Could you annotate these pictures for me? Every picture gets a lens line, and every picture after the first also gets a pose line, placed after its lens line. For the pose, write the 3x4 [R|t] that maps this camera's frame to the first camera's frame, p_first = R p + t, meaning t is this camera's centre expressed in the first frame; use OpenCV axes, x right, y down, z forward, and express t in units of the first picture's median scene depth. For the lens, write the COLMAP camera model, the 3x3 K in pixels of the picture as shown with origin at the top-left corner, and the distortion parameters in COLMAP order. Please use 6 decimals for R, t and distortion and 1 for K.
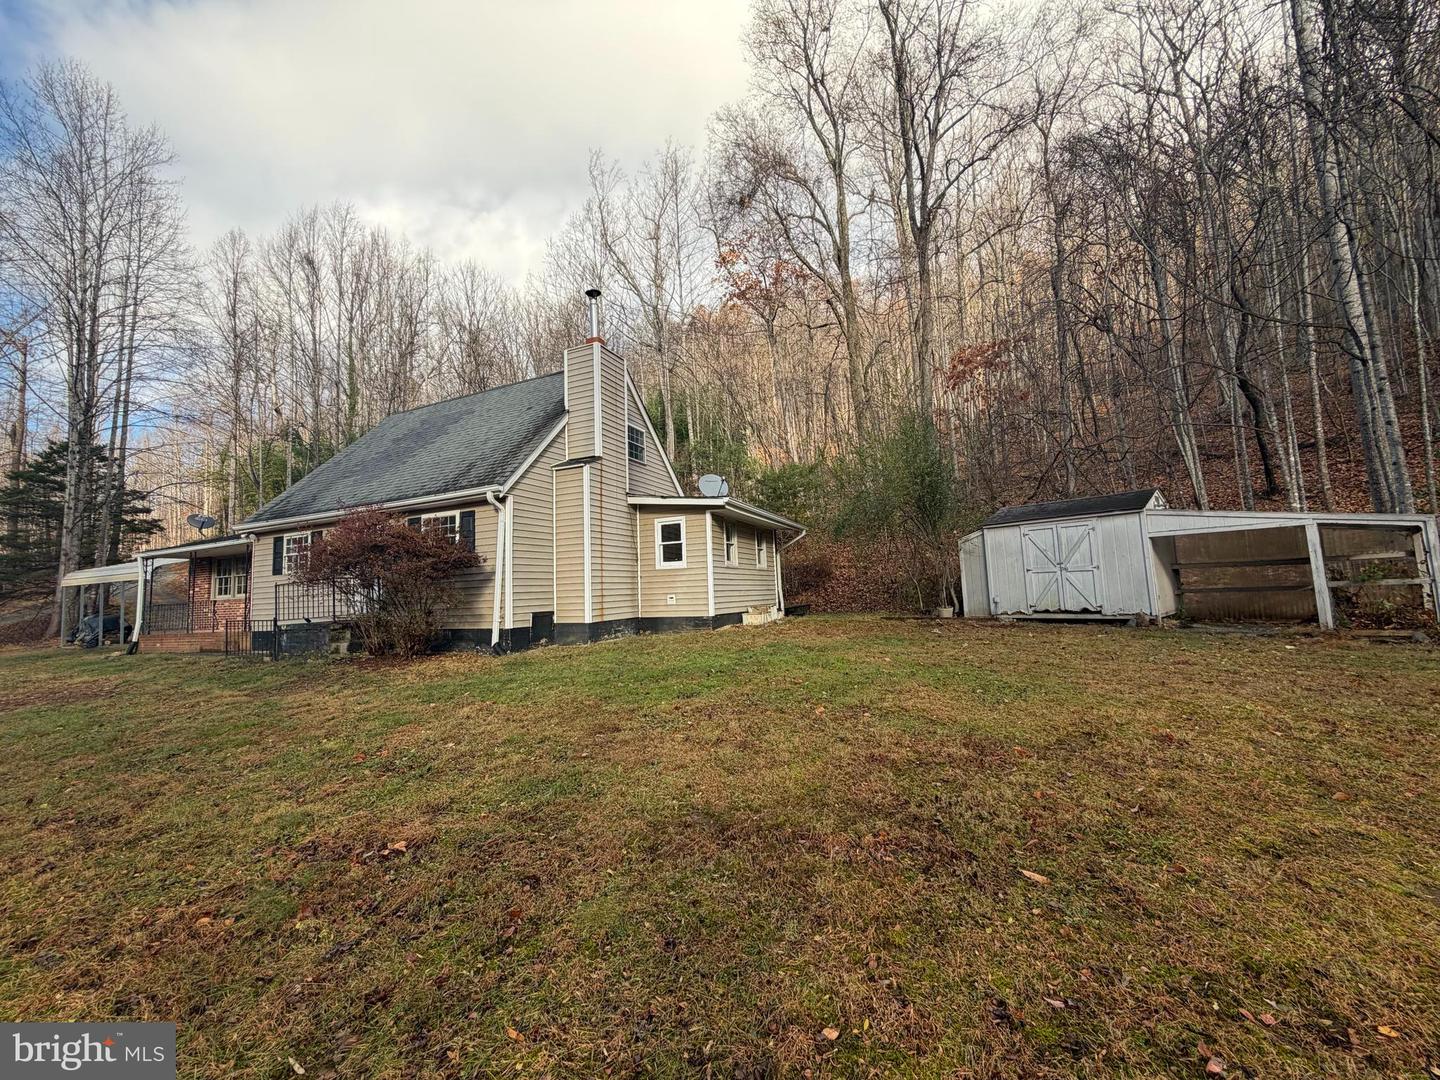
lens RADIAL K [[574.3, 0, 713.5], [0, 574.3, 541.0], [0, 0, 1]] dist [0.003211, -0.002844]
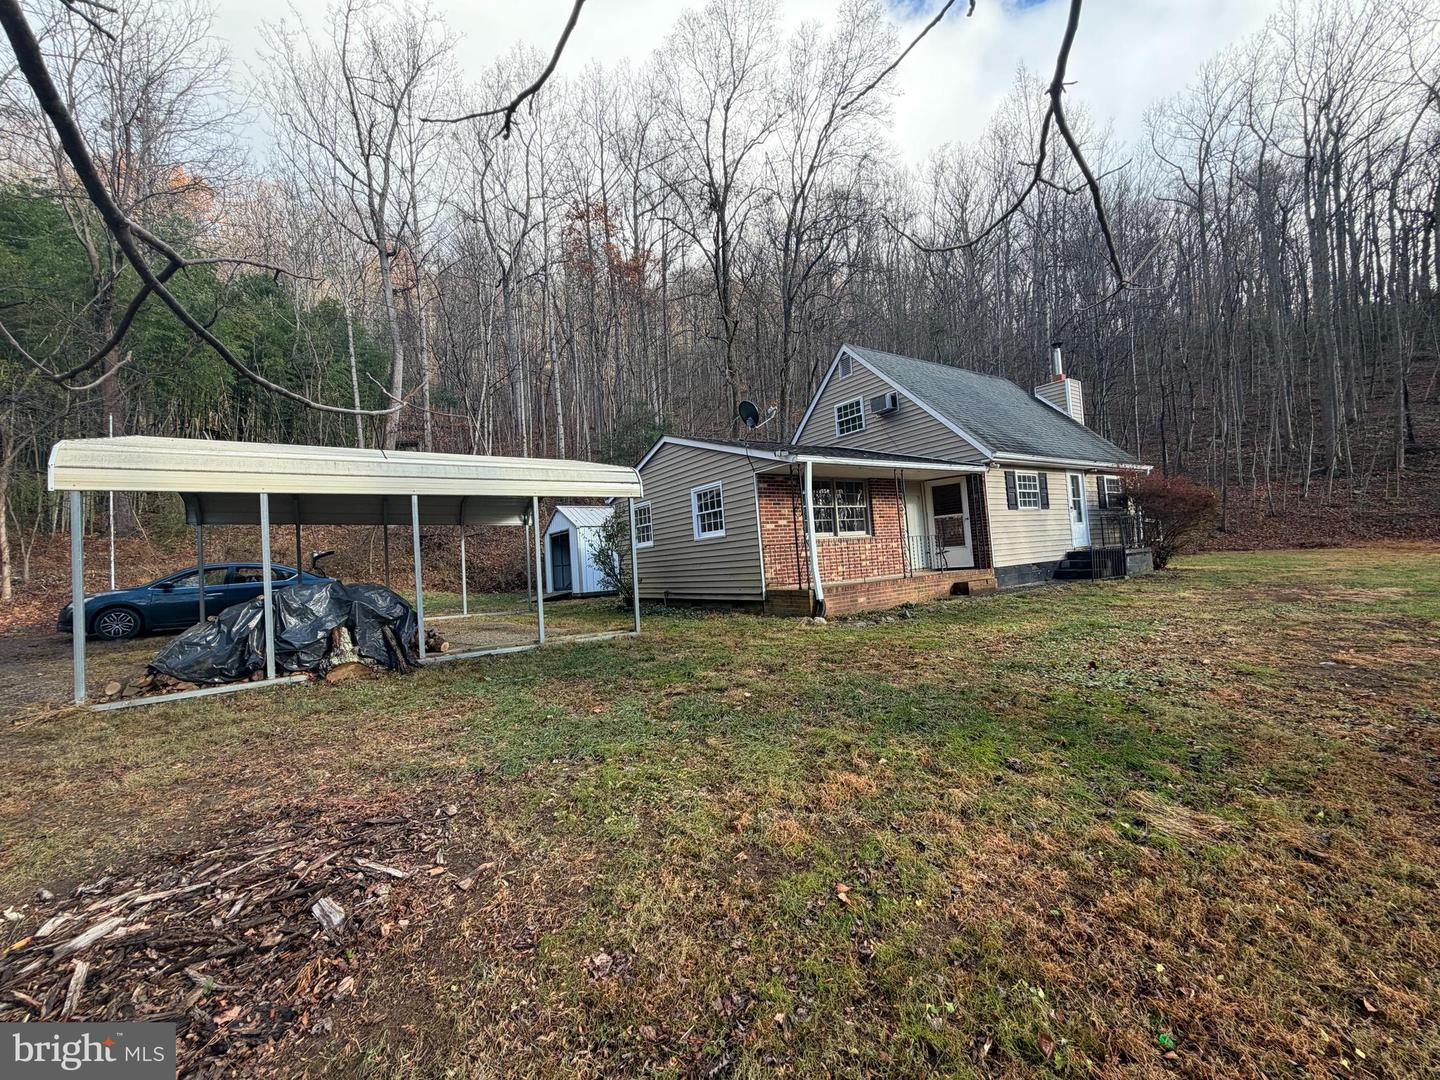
lens RADIAL K [[574.3, 0, 721.7], [0, 574.3, 539.6], [0, 0, 1]] dist [0.003211, -0.002844]
pose [[0.511571, 0.038994, 0.858355, -1.998003], [-0.034650, 0.999093, -0.024737, 0.163631], [-0.858542, -0.017087, 0.512459, 0.989878]]
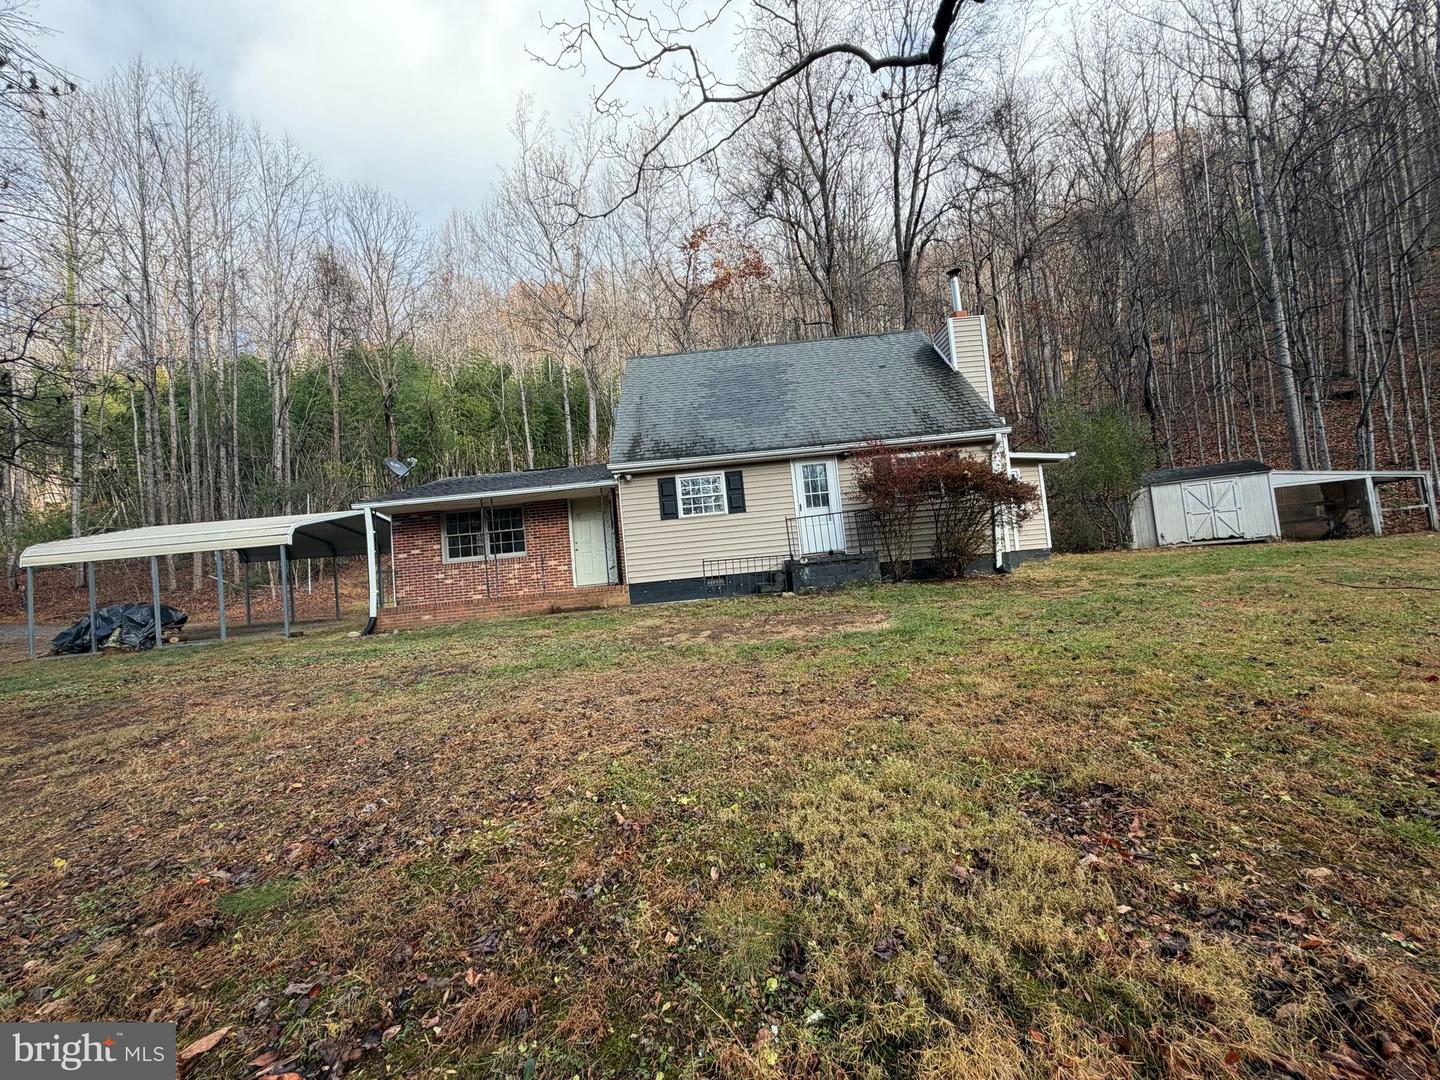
lens RADIAL K [[574.3, 0, 724.1], [0, 574.3, 542.2], [0, 0, 1]] dist [0.003211, -0.002844]
pose [[0.910893, -0.016675, 0.412307, -1.131920], [0.013929, 0.999856, 0.009664, 0.093799], [-0.412409, -0.003060, 0.910994, 0.145553]]
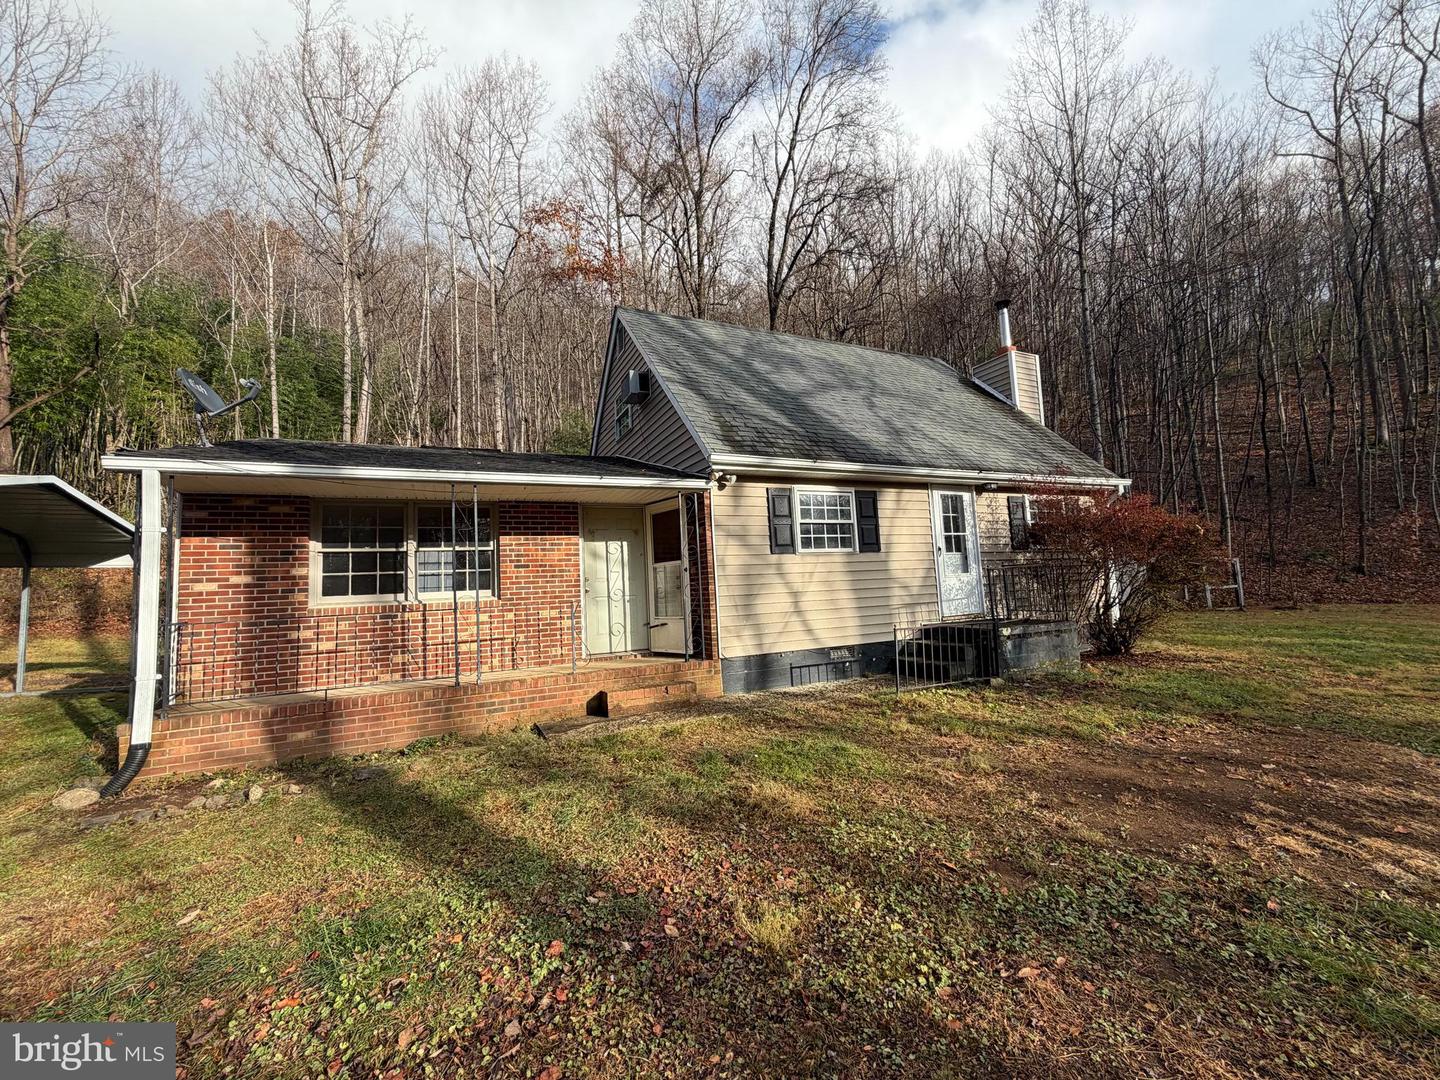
lens RADIAL K [[574.3, 0, 716.9], [0, 574.3, 542.4], [0, 0, 1]] dist [0.003211, -0.002844]
pose [[0.648428, 0.075364, 0.757537, -1.325084], [-0.051754, 0.997150, -0.054902, 0.087955], [-0.759515, -0.003605, 0.650480, 0.727733]]
